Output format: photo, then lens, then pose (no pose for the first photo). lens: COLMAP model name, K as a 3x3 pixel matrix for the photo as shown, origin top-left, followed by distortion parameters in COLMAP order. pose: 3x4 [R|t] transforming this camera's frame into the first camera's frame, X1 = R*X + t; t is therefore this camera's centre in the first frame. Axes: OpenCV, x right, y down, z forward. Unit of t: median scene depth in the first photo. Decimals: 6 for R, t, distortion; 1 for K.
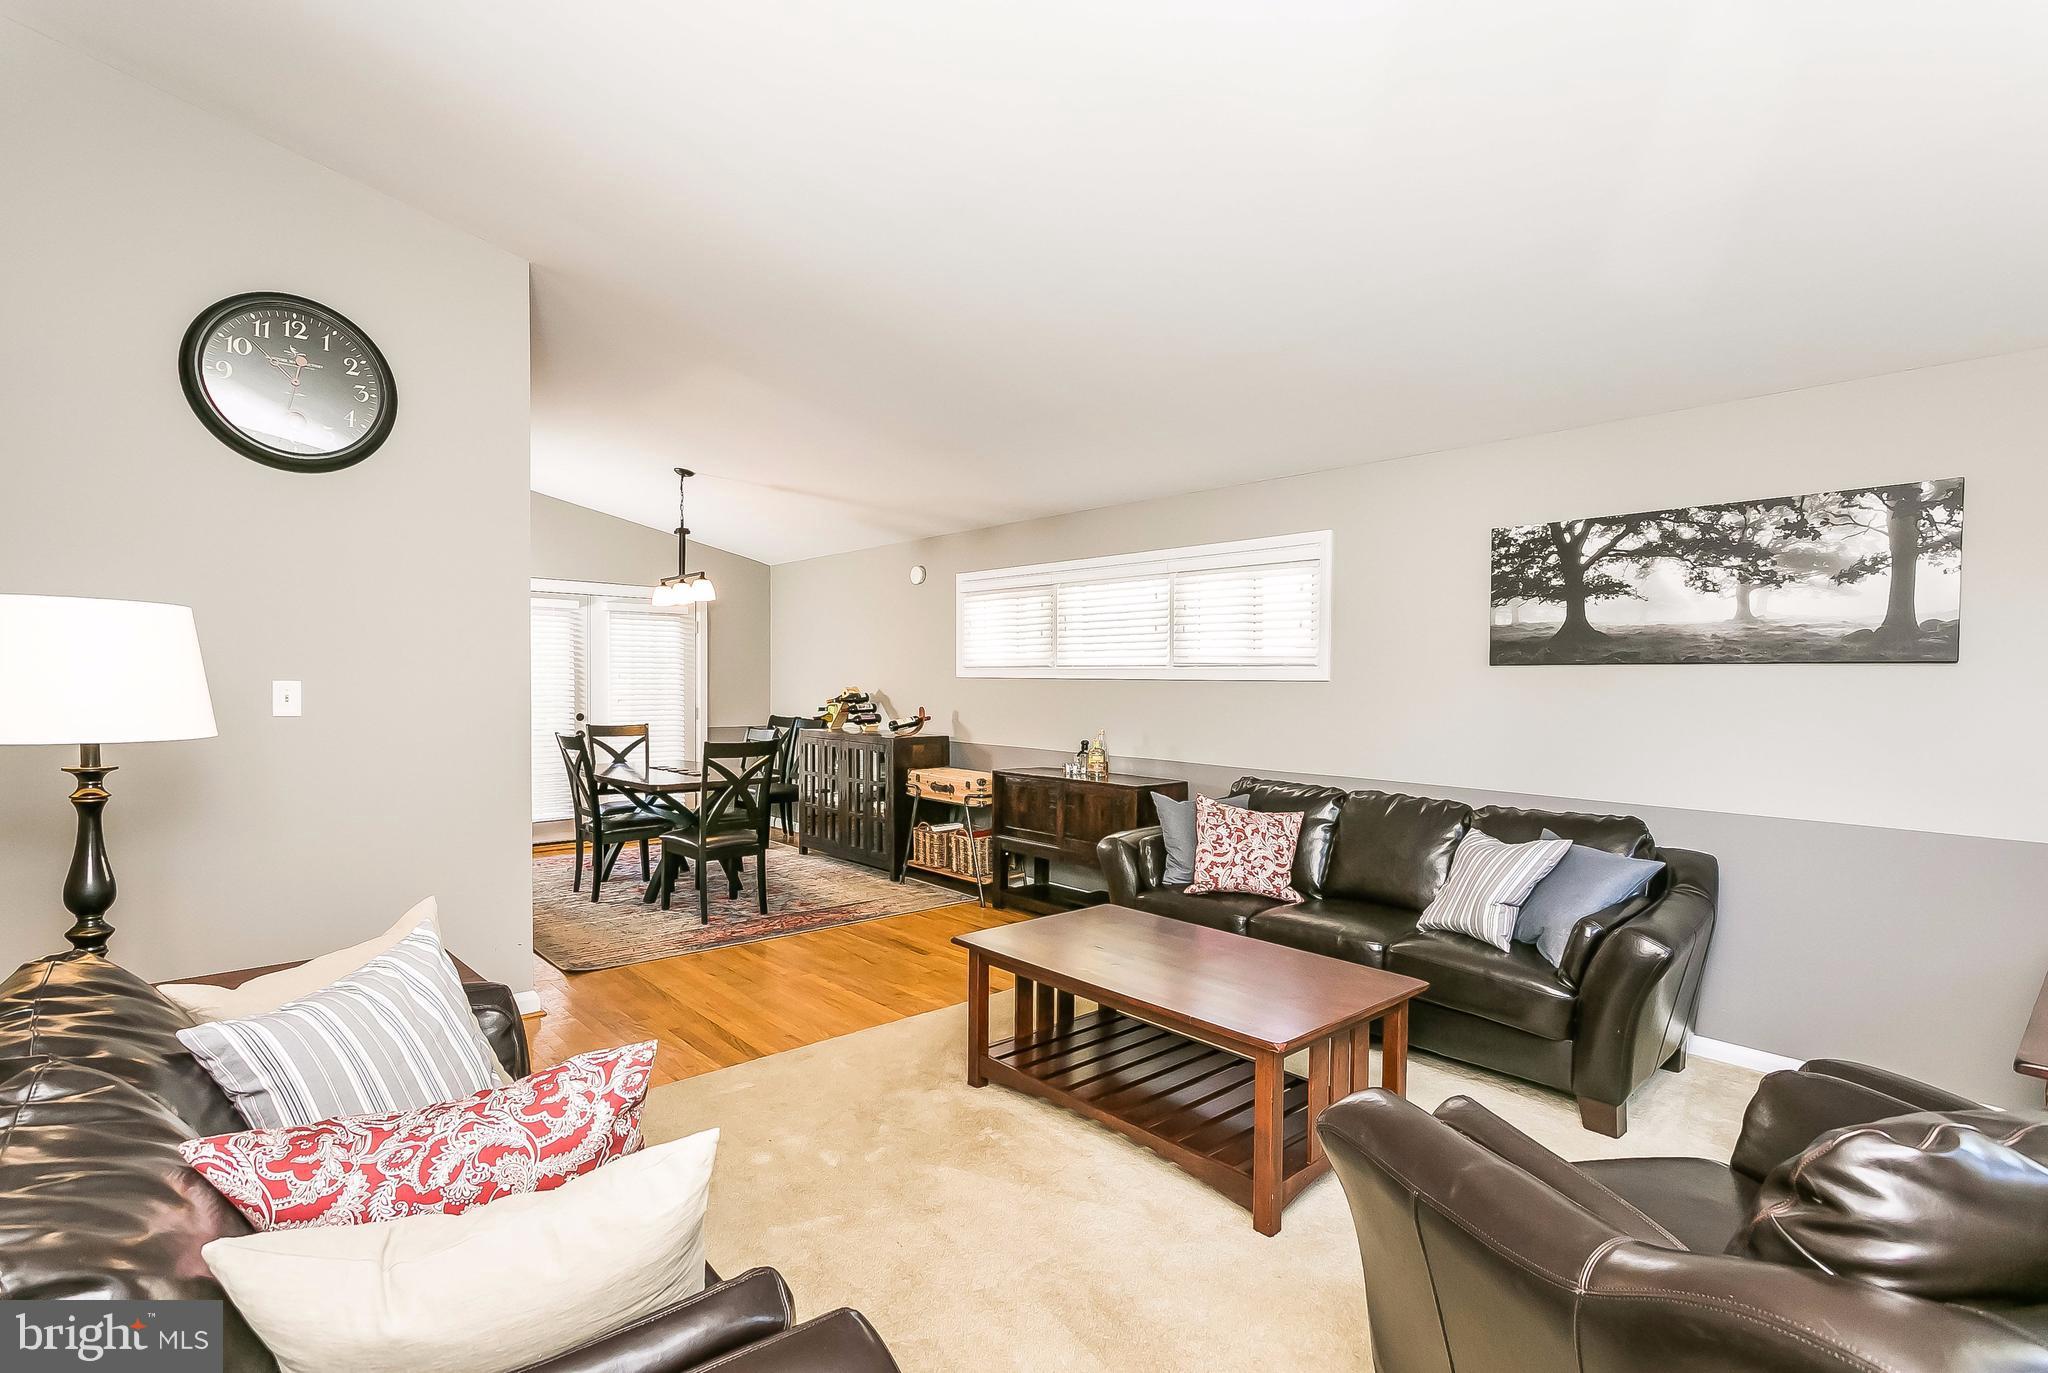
lens RADIAL K [[974.3, 0, 1022.0], [0, 974.3, 684.4], [0, 0, 1]] dist [-0.003056, -0.000057]
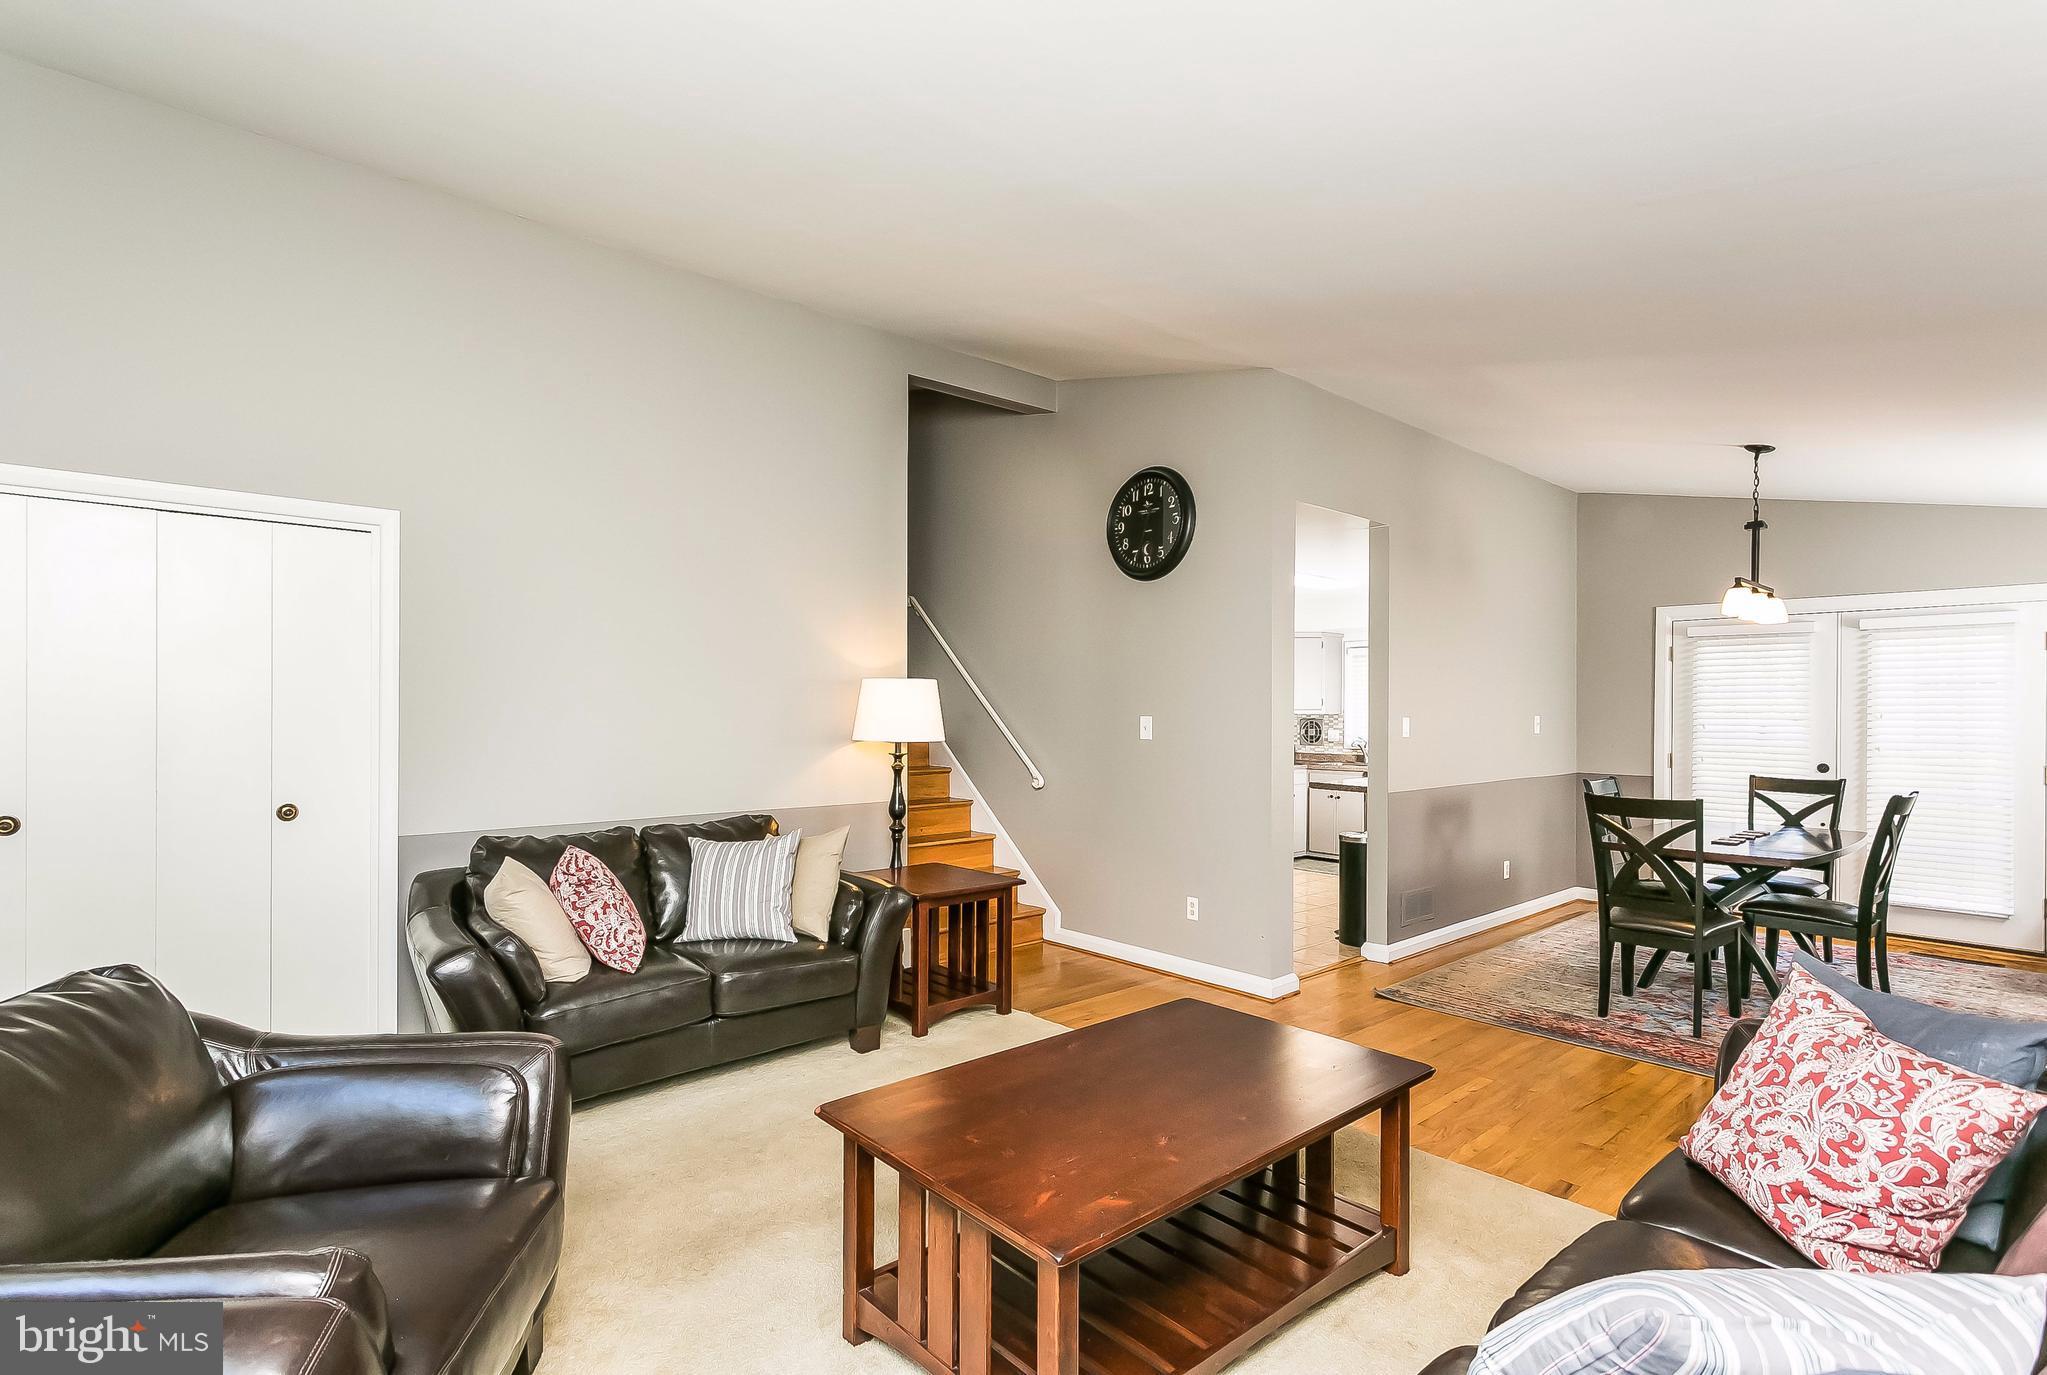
lens RADIAL K [[982.2, 0, 1022.1], [0, 982.2, 701.8], [0, 0, 1]] dist [0.002615, 0.000197]
pose [[0.001437, -0.017921, -0.999838, 0.559179], [-0.012472, 0.999761, -0.017938, 0.002499], [0.999921, 0.012496, 0.001213, 0.560540]]
